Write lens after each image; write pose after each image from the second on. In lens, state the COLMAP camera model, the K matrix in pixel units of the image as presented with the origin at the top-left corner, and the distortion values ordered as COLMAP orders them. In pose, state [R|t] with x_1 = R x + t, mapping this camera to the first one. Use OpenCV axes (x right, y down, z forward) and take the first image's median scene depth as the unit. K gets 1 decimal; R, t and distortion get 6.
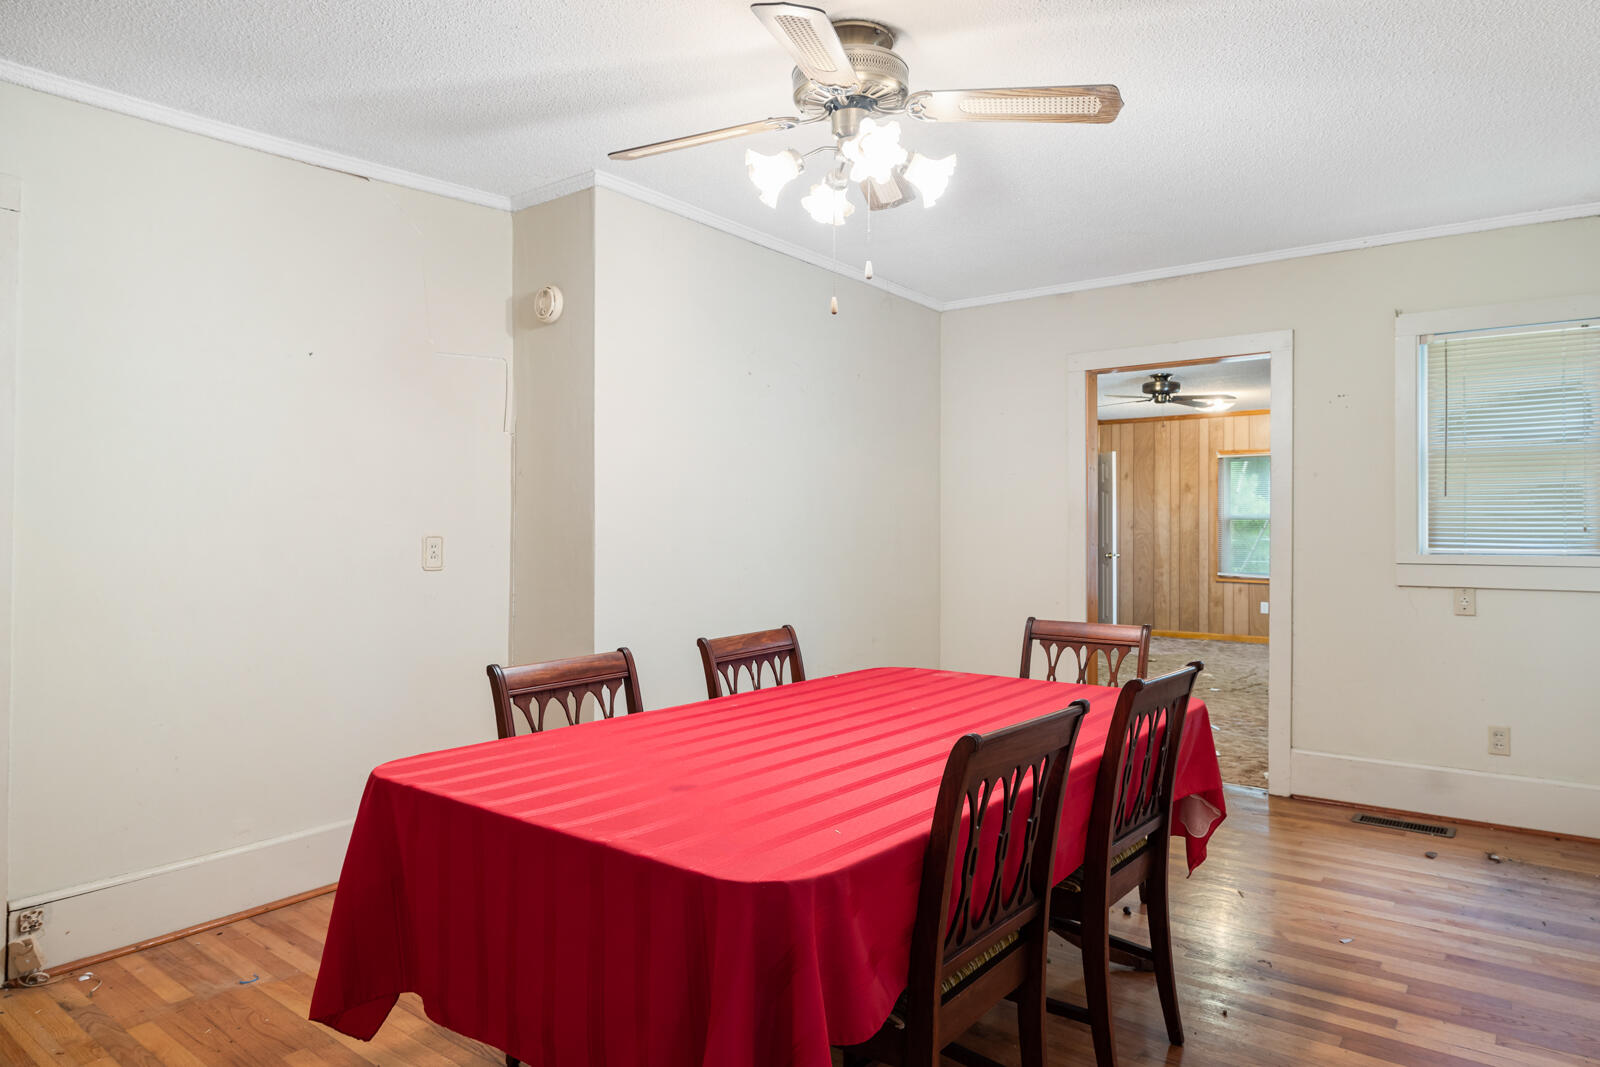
lens RADIAL K [[1022.9, 0, 802.3], [0, 1022.9, 534.3], [0, 0, 1]] dist [0.003620, 0.000352]
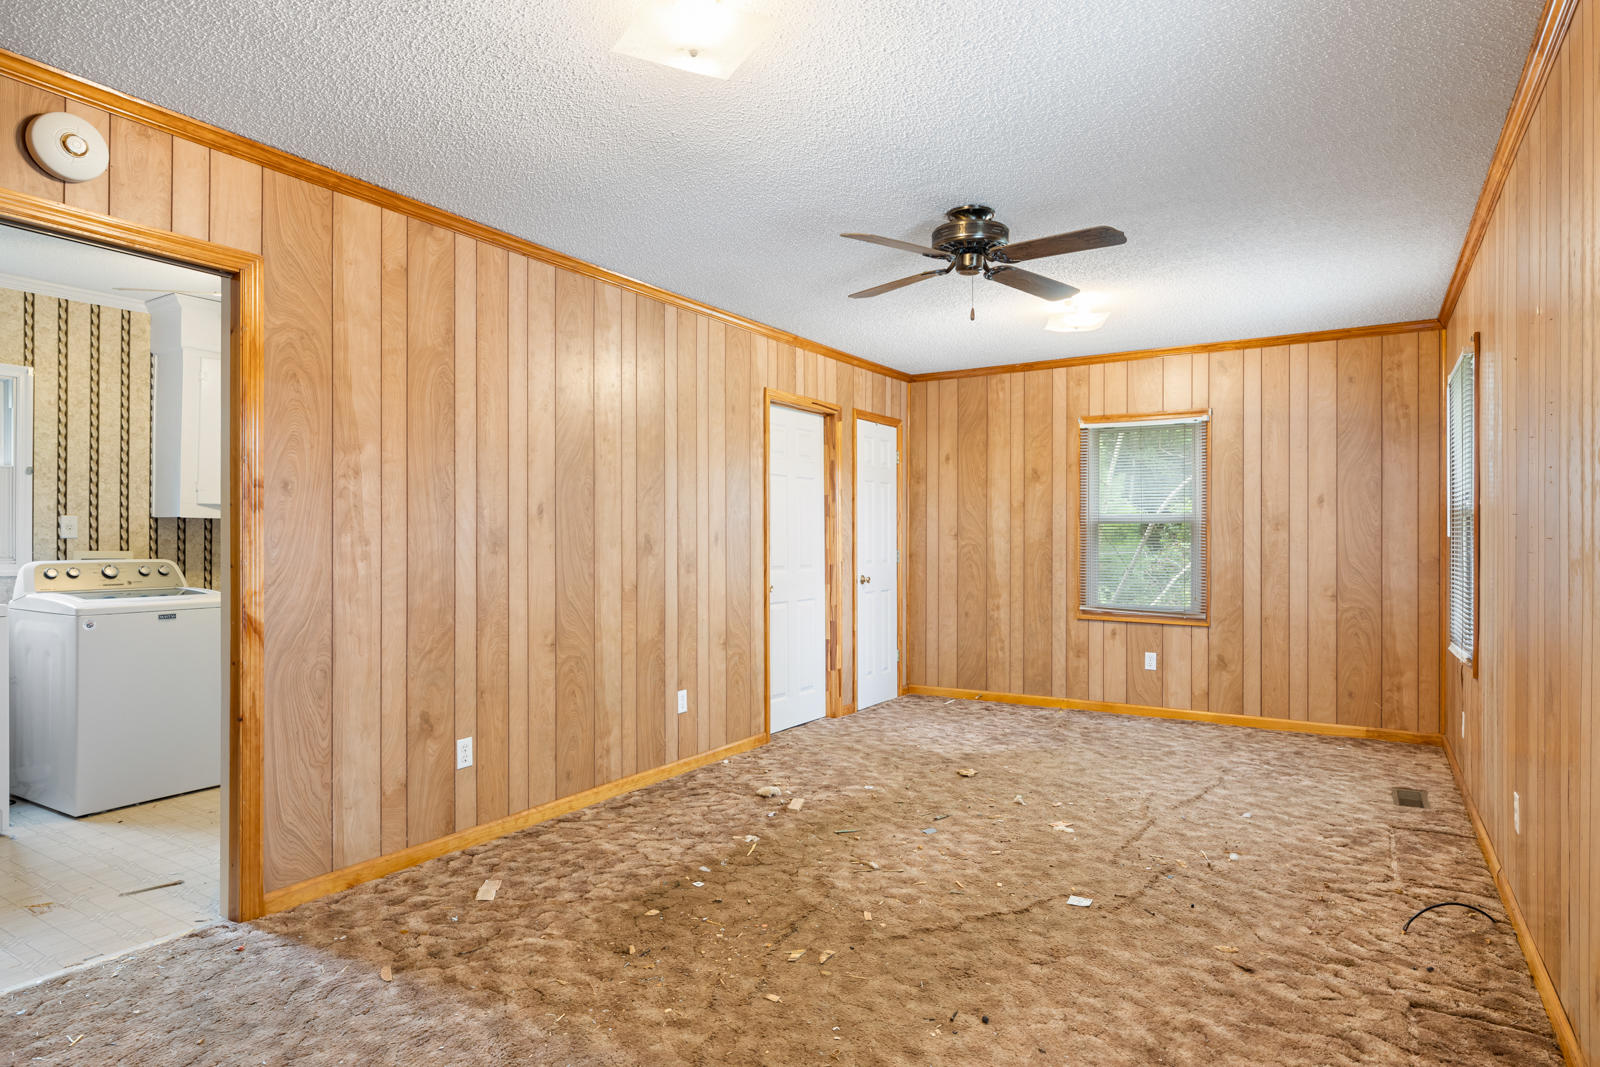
lens RADIAL K [[908.4, 0, 810.1], [0, 908.4, 542.4], [0, 0, 1]] dist [-0.008955, 0.000195]
pose [[0.994812, 0.003039, 0.101680, 0.174859], [-0.002362, 0.999974, -0.006782, 0.001726], [-0.101698, 0.006507, 0.994794, 0.439511]]
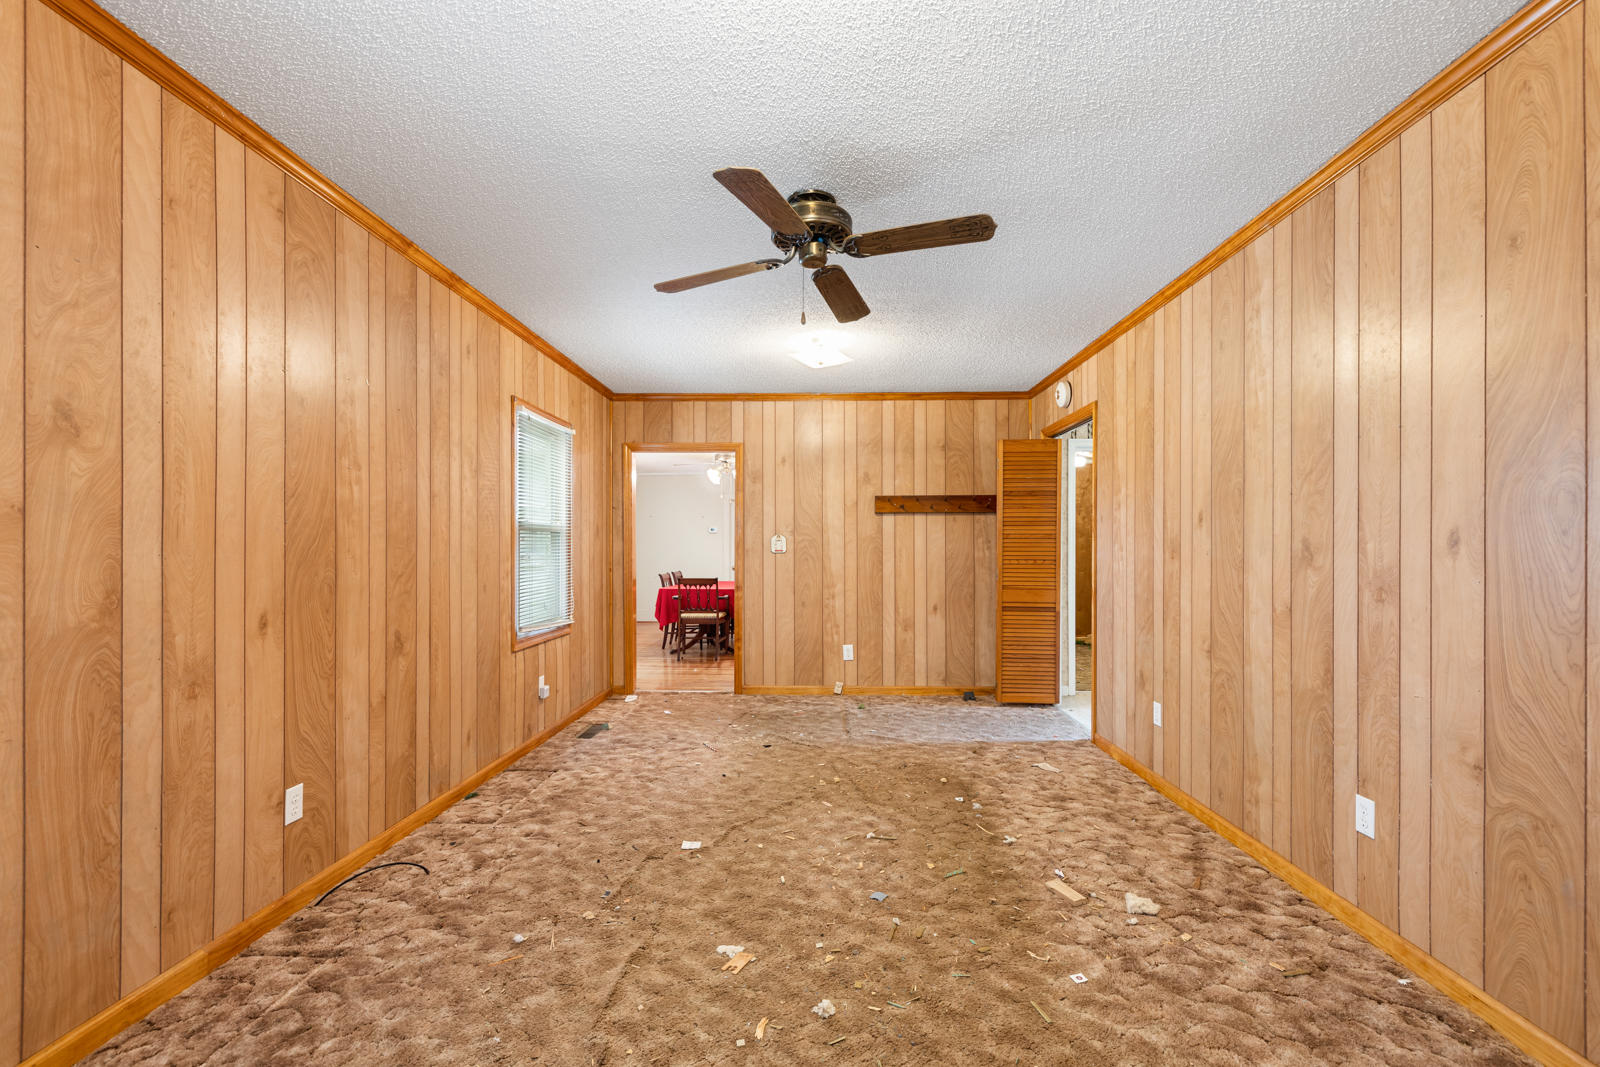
lens RADIAL K [[683.3, 0, 810.3], [0, 683.3, 541.5], [0, 0, 1]] dist [-0.012927, -0.000241]
pose [[-0.808450, -0.002574, -0.588560, 0.412948], [0.000026, 0.999990, -0.004409, -0.002821], [0.588565, -0.003580, -0.808442, 0.969253]]
